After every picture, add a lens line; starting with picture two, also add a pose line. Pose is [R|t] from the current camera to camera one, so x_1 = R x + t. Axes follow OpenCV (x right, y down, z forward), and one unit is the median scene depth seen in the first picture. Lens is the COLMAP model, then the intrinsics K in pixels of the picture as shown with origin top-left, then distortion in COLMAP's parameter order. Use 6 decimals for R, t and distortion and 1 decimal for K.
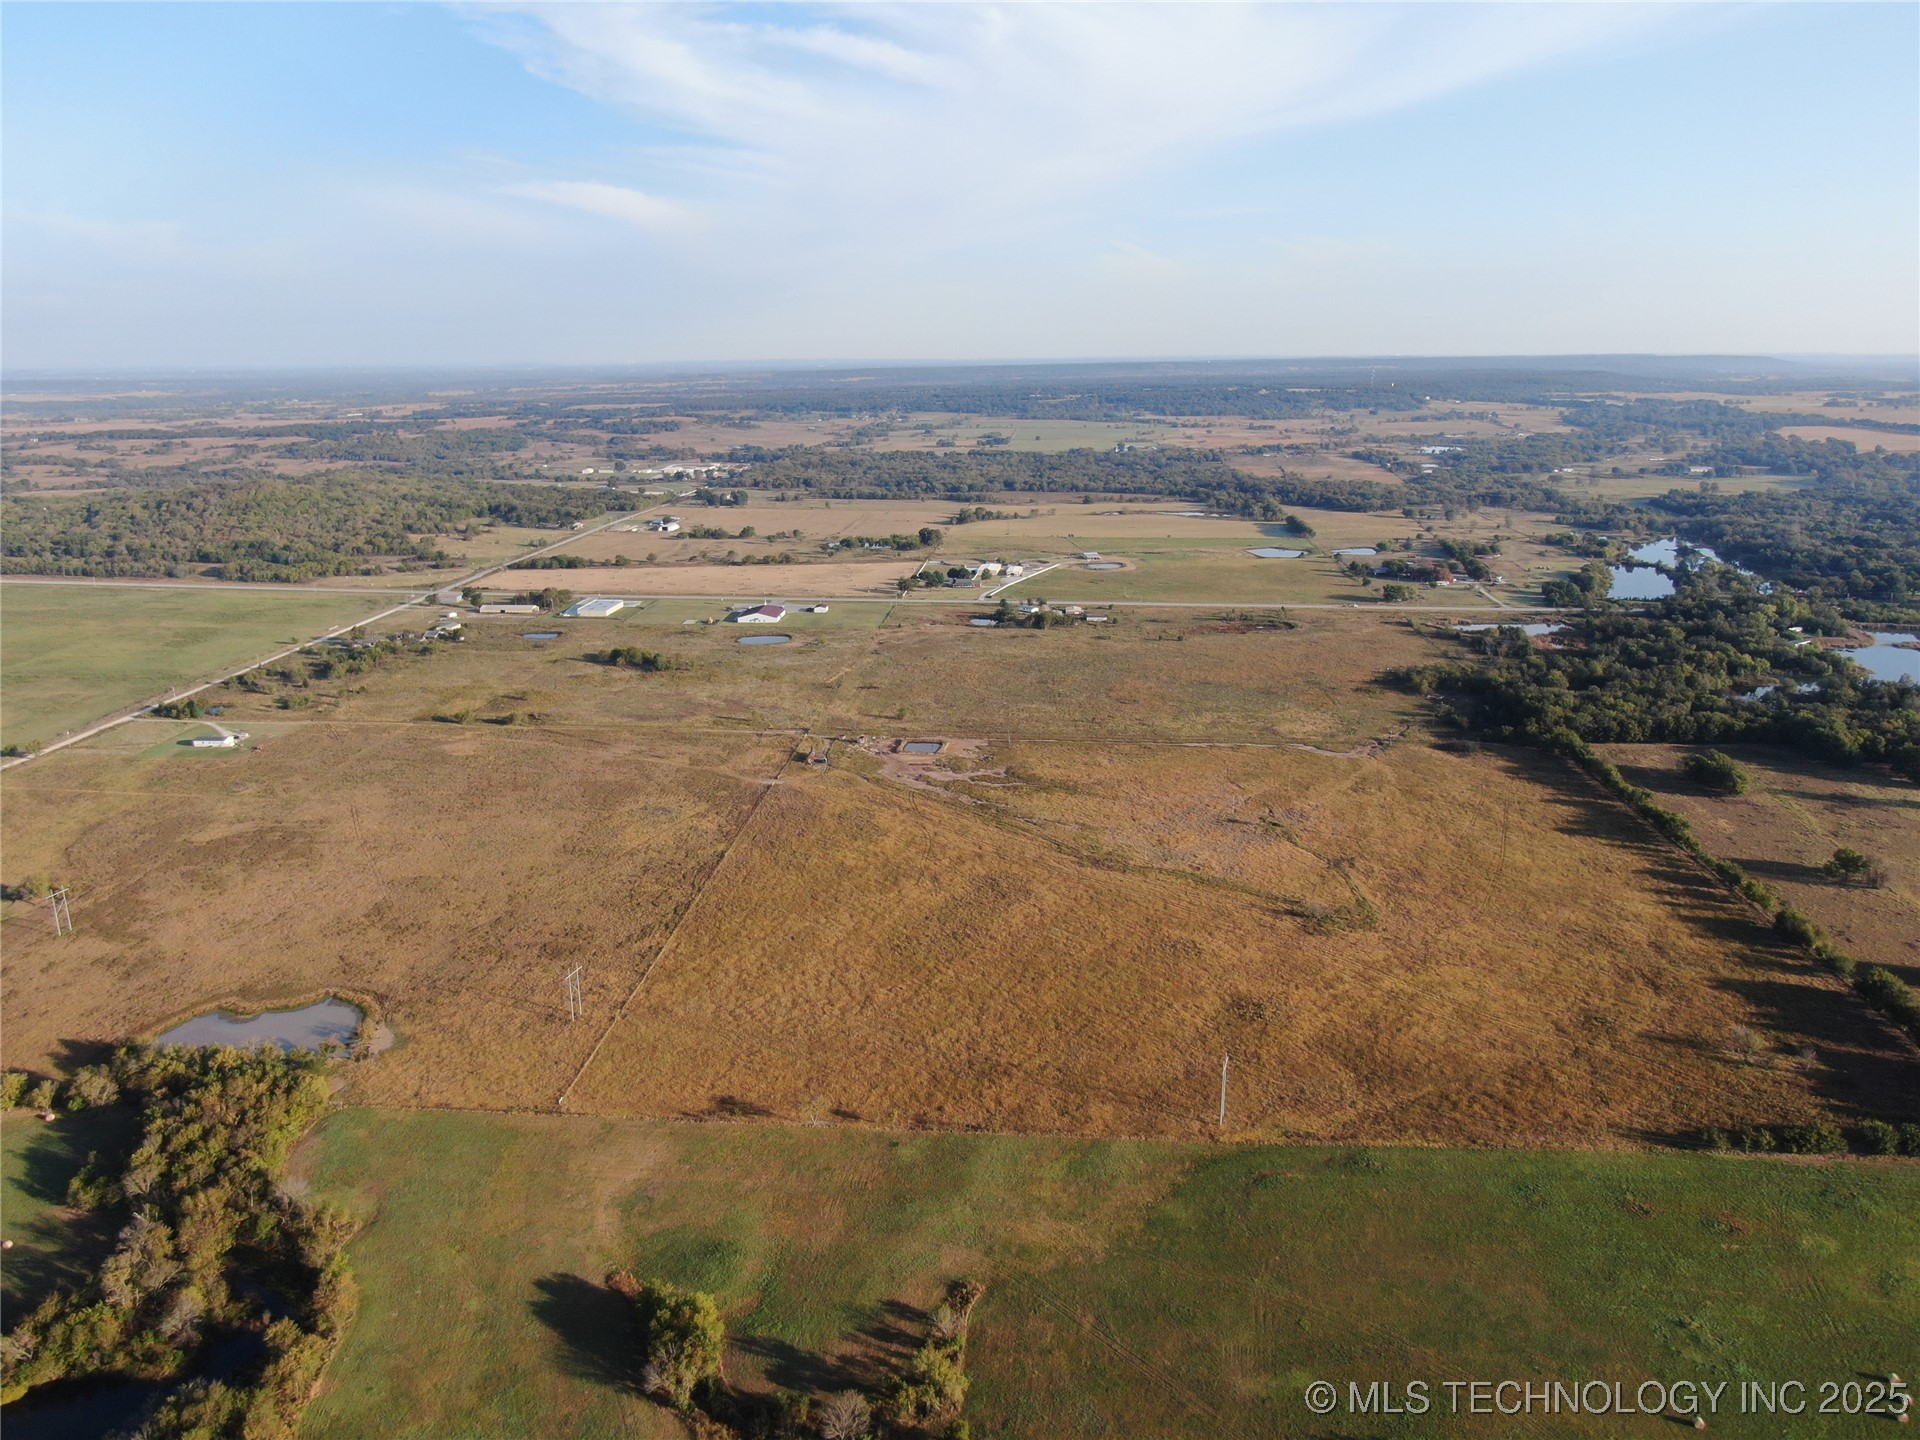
lens RADIAL K [[1395.1, 0, 962.6], [0, 1395.1, 722.3], [0, 0, 1]] dist [-0.019009, 0.010547]
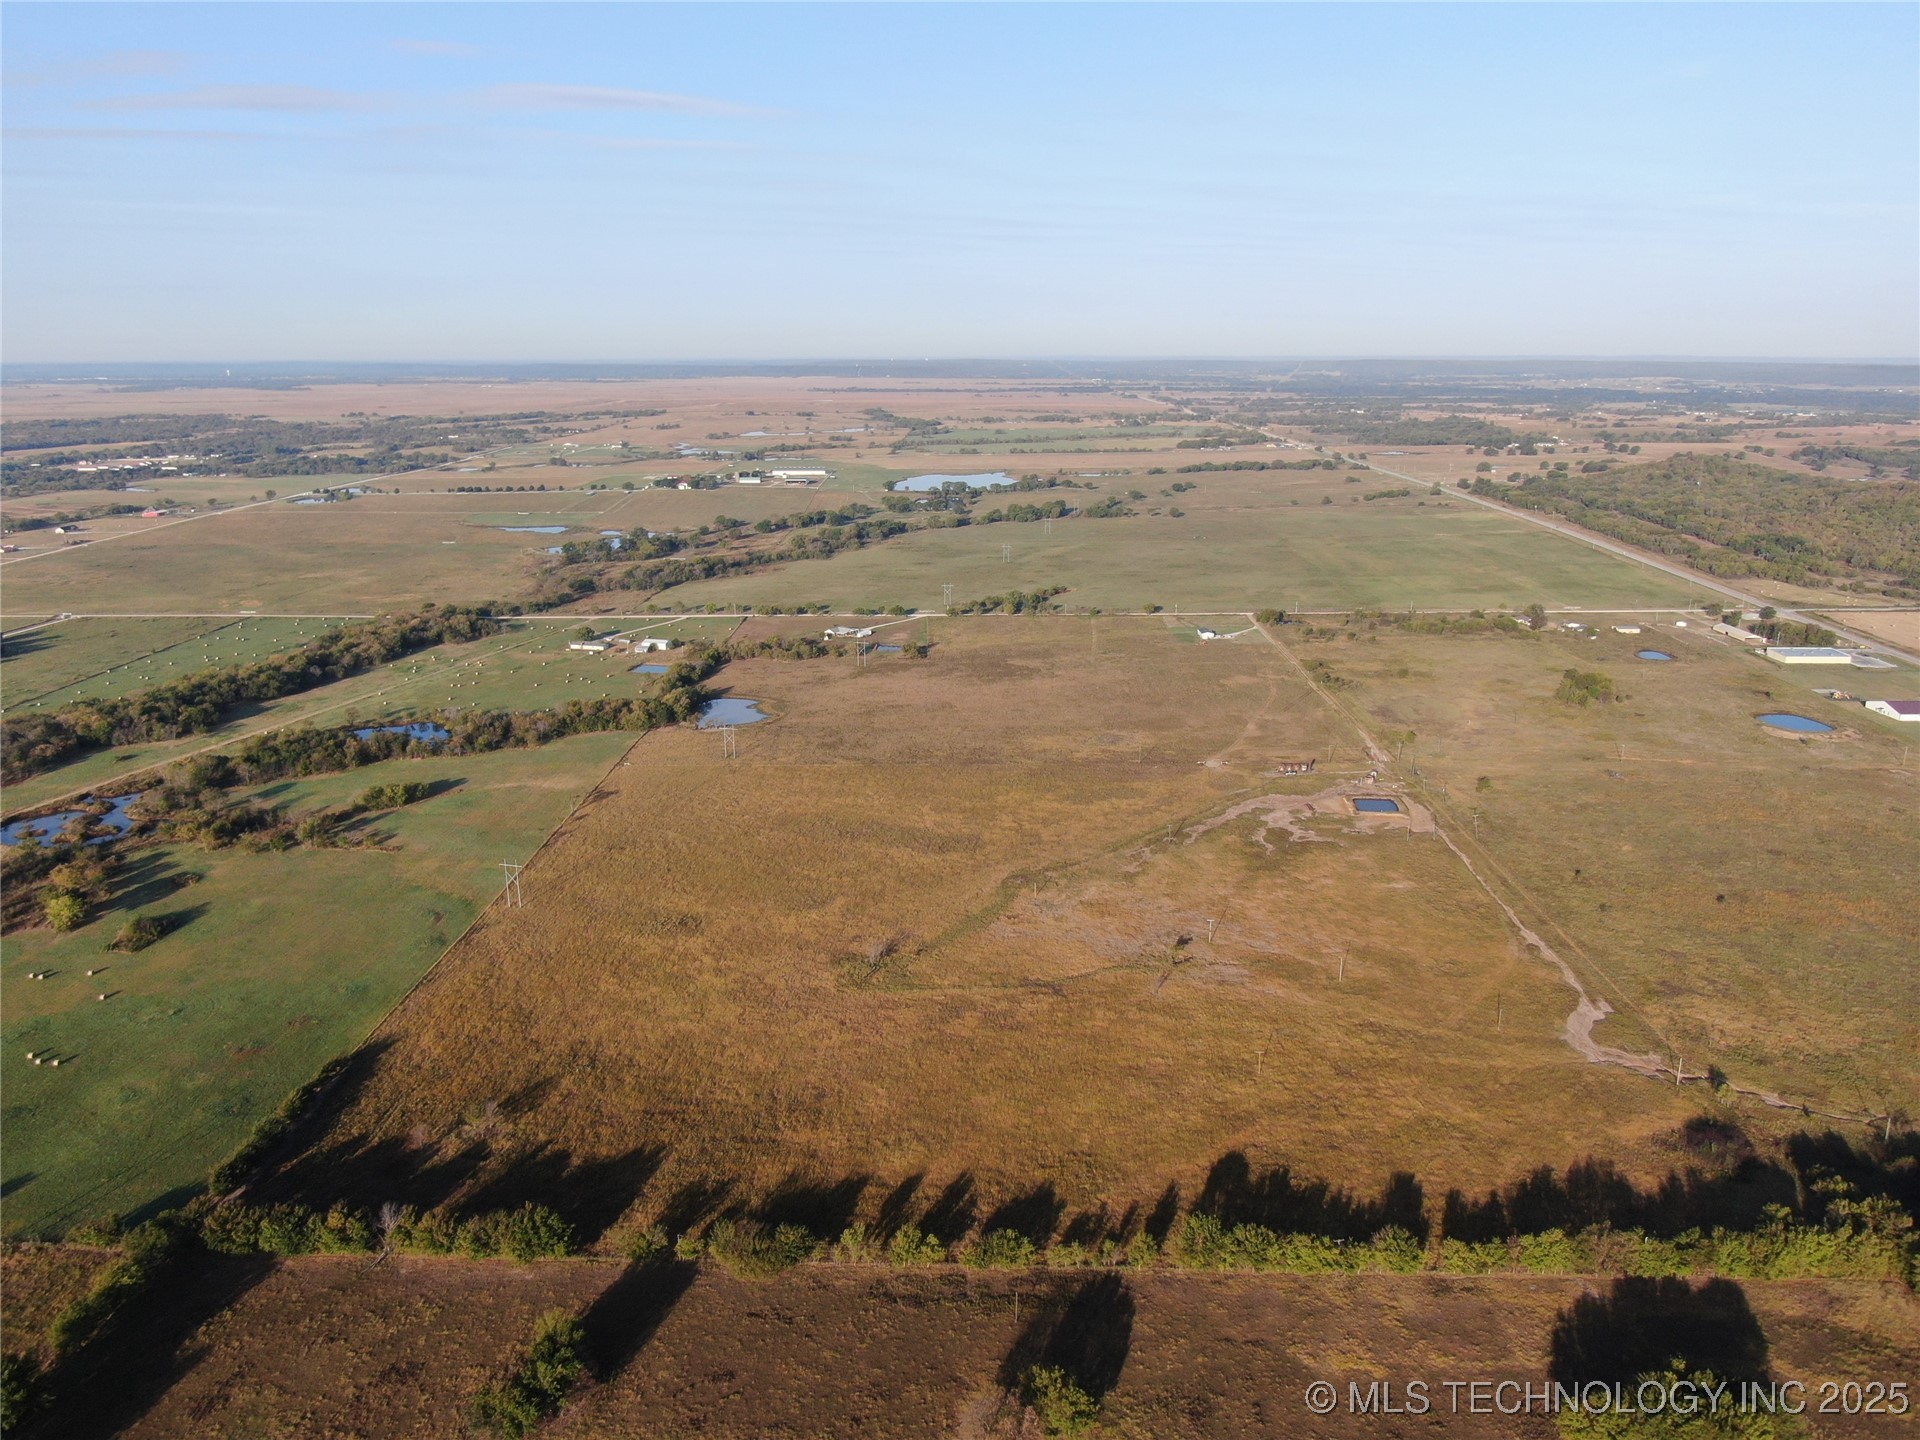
lens RADIAL K [[1395.1, 0, 961.0], [0, 1395.1, 721.8], [0, 0, 1]] dist [-0.019009, 0.010547]
pose [[0.059838, 0.264022, -0.962659, 0.535606], [-0.256861, 0.935984, 0.240740, -0.119246], [0.964594, 0.232864, 0.123824, 0.434255]]
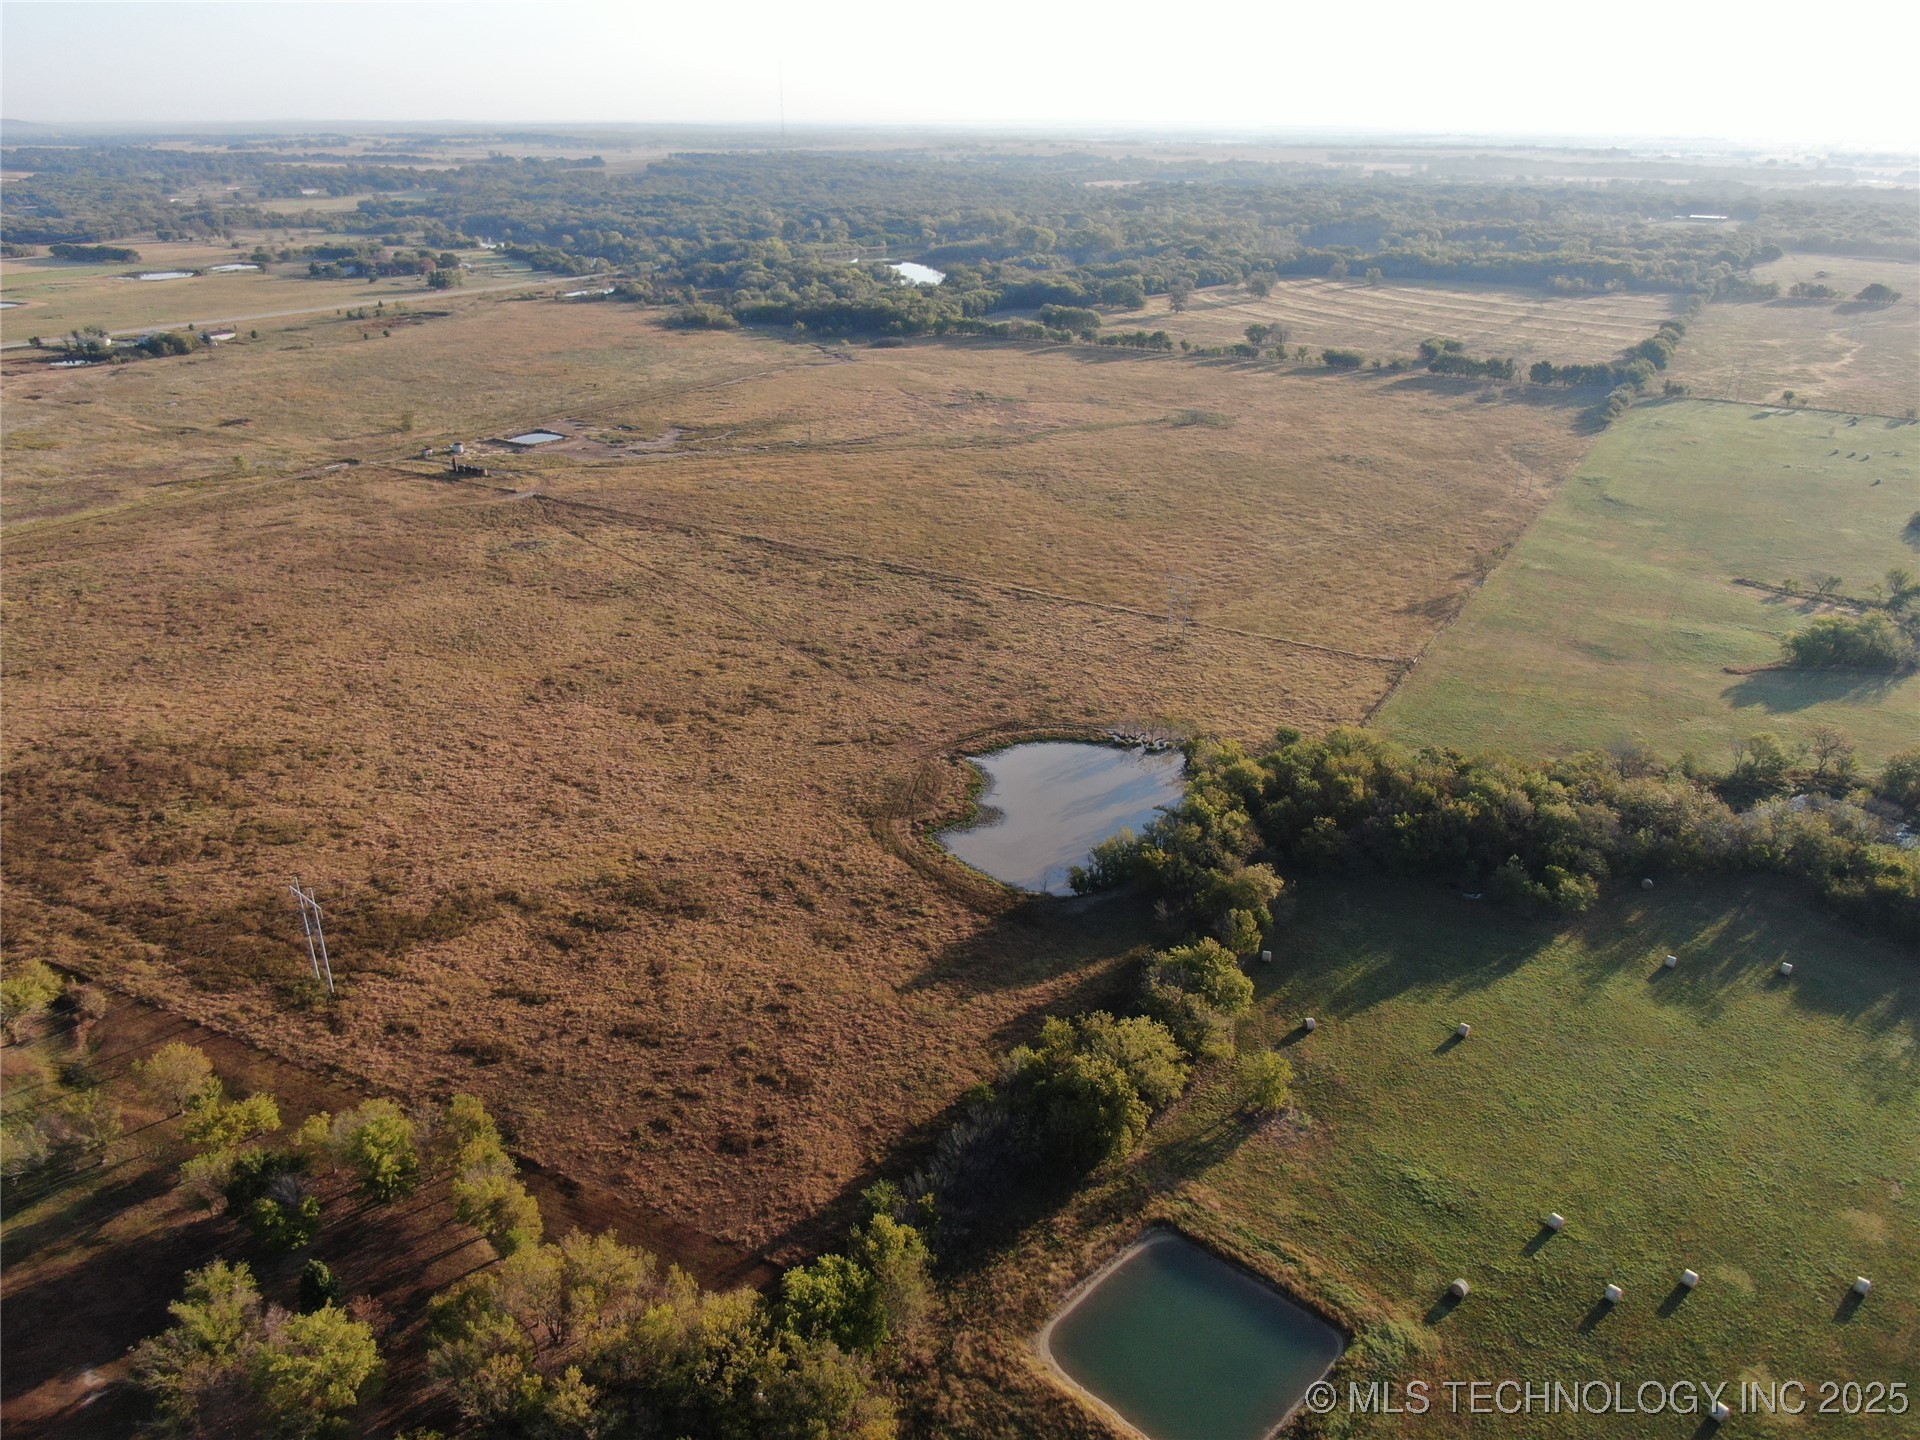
lens RADIAL K [[1395.1, 0, 957.3], [0, 1395.1, 716.9], [0, 0, 1]] dist [-0.019009, 0.010547]
pose [[0.450502, -0.351853, 0.820517, -0.417952], [0.230065, 0.933776, 0.274104, 0.003005], [-0.862623, 0.065288, 0.501617, 0.294330]]
